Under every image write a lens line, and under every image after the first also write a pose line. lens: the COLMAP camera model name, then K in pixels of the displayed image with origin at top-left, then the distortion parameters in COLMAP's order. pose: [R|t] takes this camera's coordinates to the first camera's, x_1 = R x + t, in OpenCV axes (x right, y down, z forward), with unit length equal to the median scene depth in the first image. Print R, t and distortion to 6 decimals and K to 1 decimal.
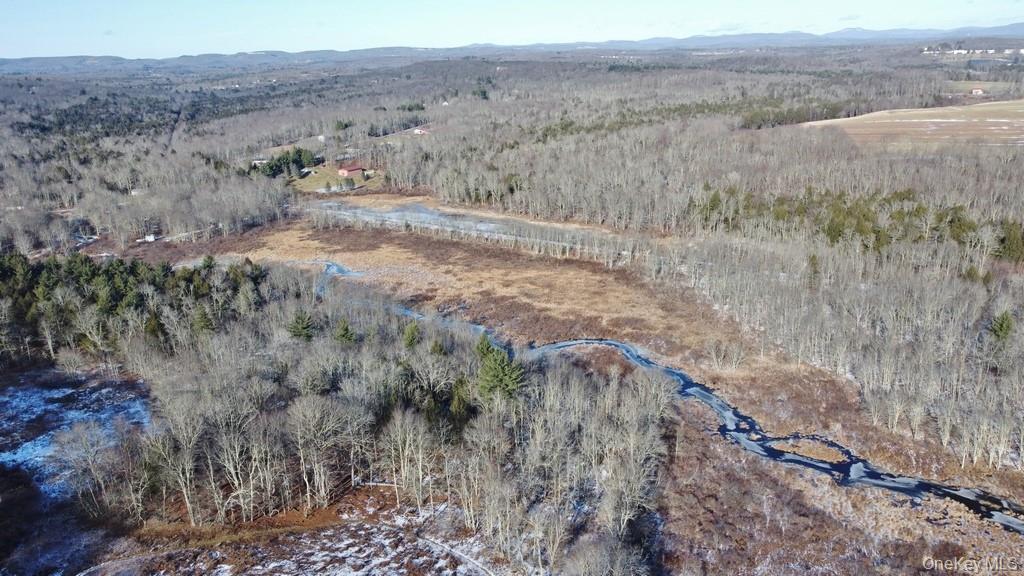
lens RADIAL K [[780.0, 0, 512.0], [0, 780.0, 288.0], [0, 0, 1]] dist [0.003016, 0.001804]
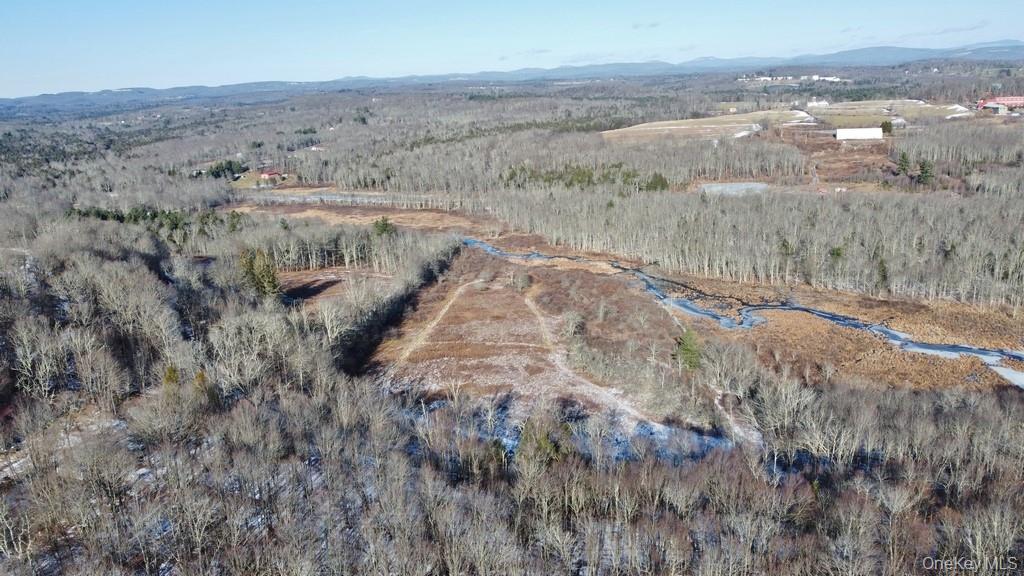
lens RADIAL K [[780.0, 0, 512.0], [0, 780.0, 288.0], [0, 0, 1]] dist [0.003016, 0.001804]
pose [[0.987827, -0.055778, 0.145212, 0.002555], [0.061129, 0.997596, -0.032650, 0.093353], [-0.143041, 0.041129, 0.988862, -0.320995]]
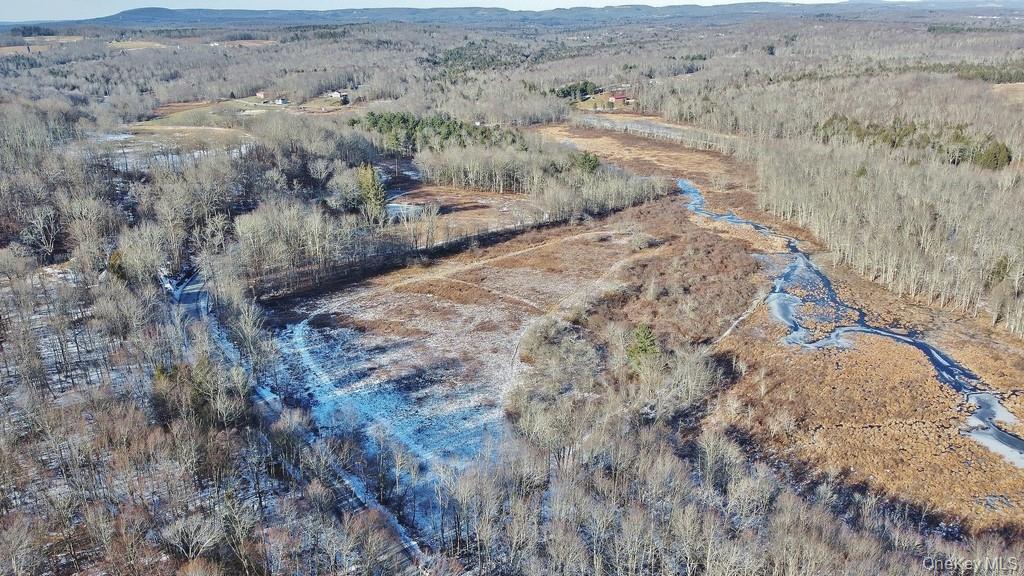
lens RADIAL K [[780.0, 0, 512.0], [0, 780.0, 288.0], [0, 0, 1]] dist [0.003016, 0.001804]
pose [[0.903126, 0.159737, -0.398558, 0.182736], [-0.138487, 0.986983, 0.081761, 0.075972], [0.406430, -0.018646, 0.913492, -0.284529]]
